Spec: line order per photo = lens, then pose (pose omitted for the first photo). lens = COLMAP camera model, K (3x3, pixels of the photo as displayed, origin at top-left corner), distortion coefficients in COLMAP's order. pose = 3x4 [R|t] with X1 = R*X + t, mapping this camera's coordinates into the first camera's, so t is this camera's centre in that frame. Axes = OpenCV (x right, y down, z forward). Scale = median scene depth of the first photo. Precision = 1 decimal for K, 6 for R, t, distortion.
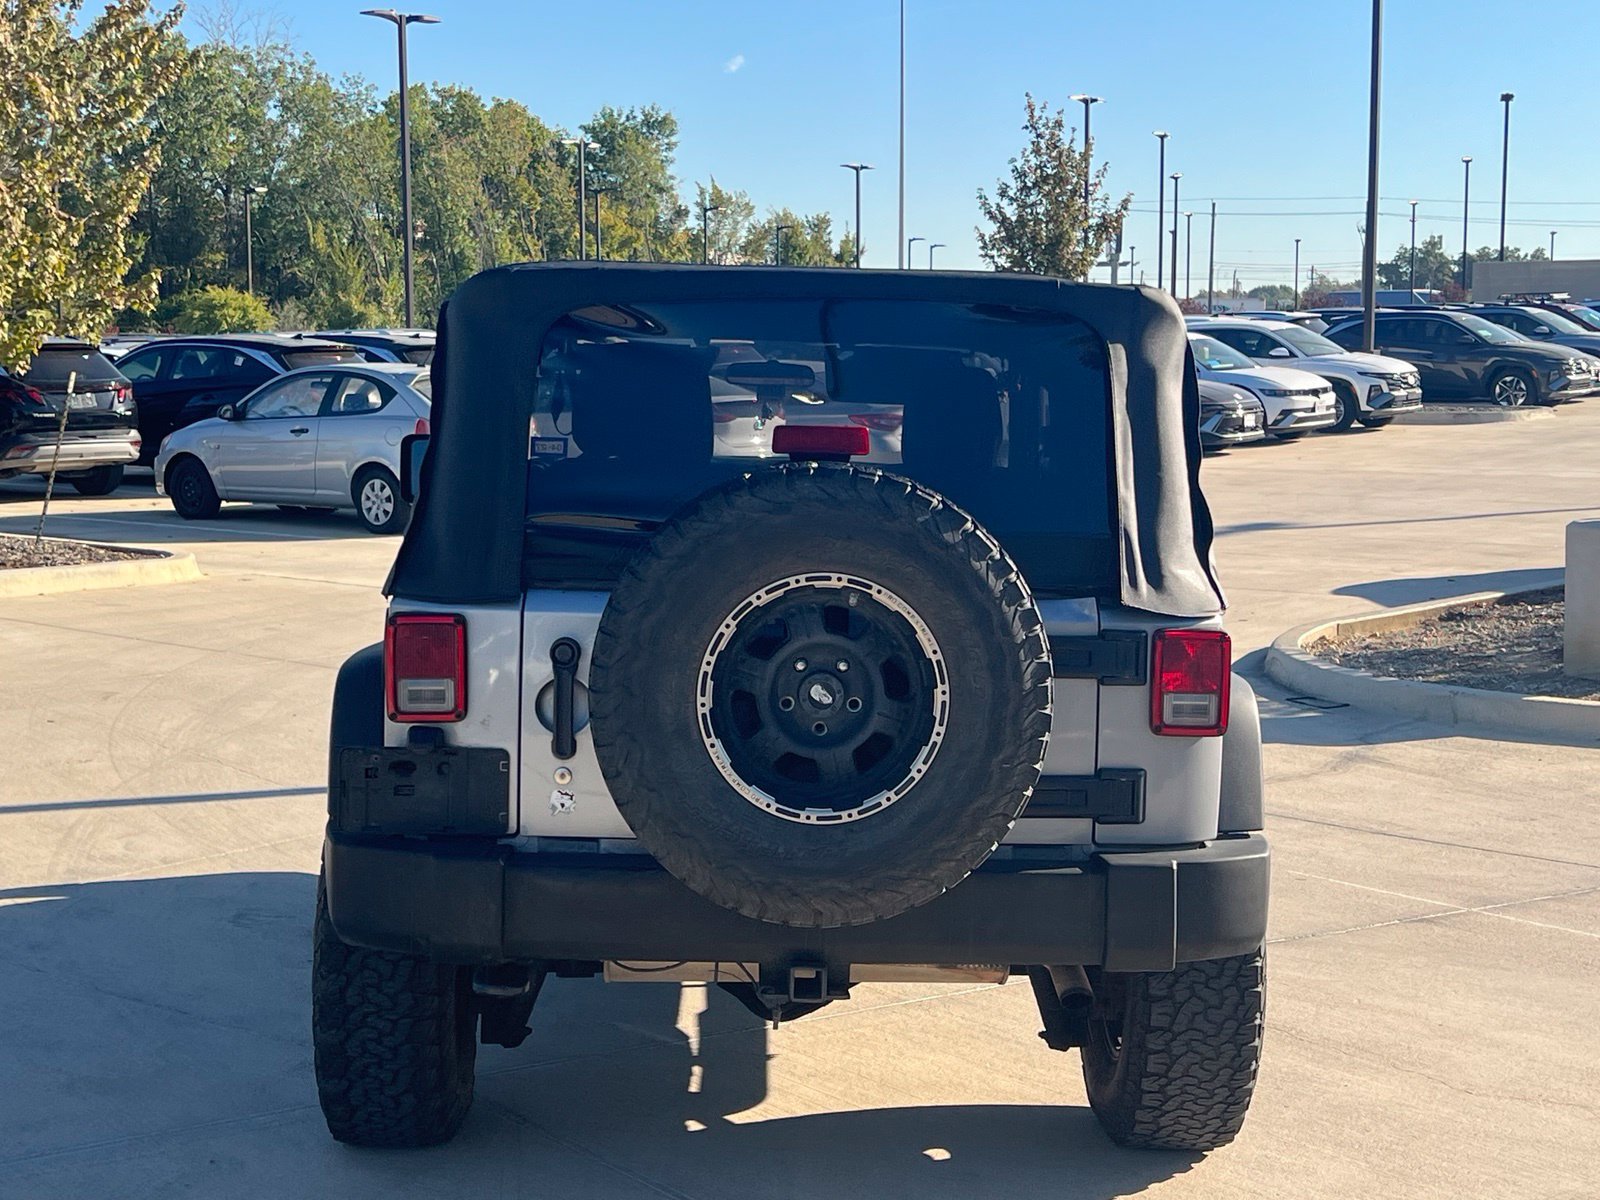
lens RADIAL K [[2436.1, 0, 795.3], [0, 2436.1, 611.7], [0, 0, 1]] dist [0.217414, -0.789435]
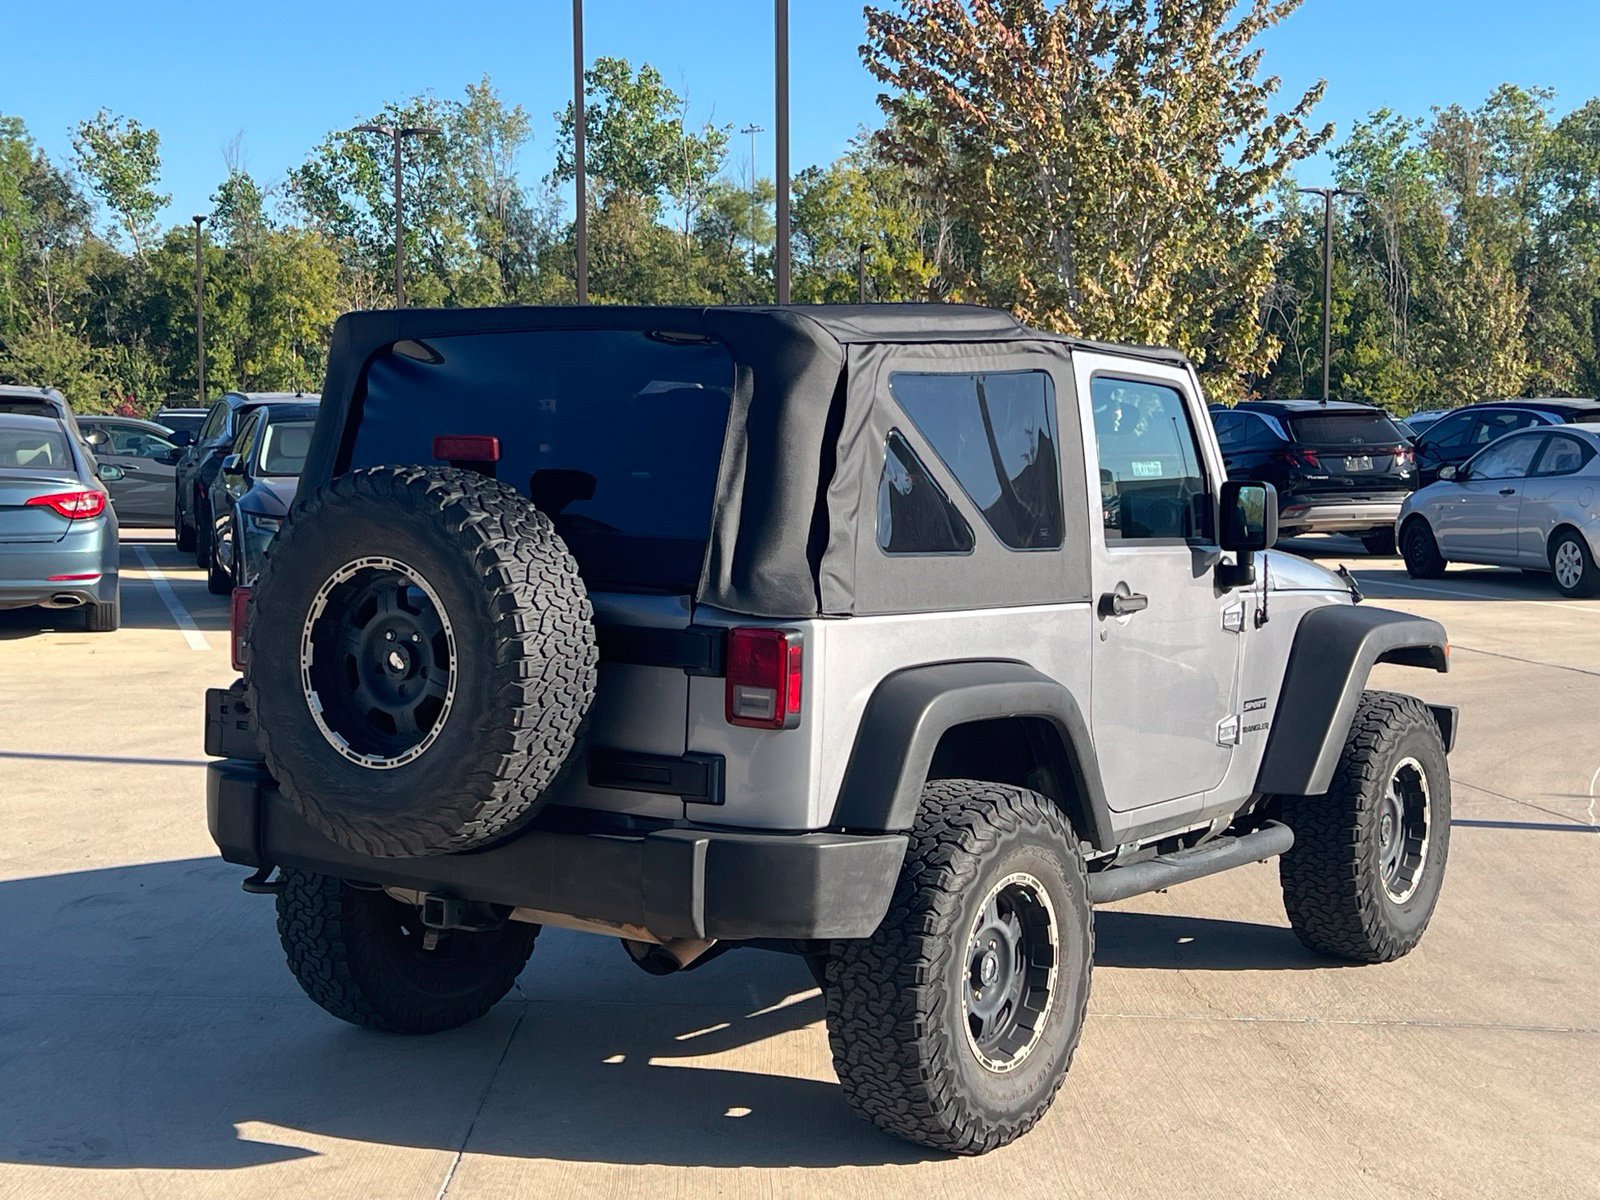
lens RADIAL K [[2436.1, 0, 795.3], [0, 2436.1, 611.7], [0, 0, 1]] dist [0.217414, -0.789435]
pose [[0.794612, 0.041638, -0.605688, 0.892368], [-0.059950, 0.998151, -0.010031, 0.010585], [0.604151, 0.044282, 0.795639, 0.170809]]
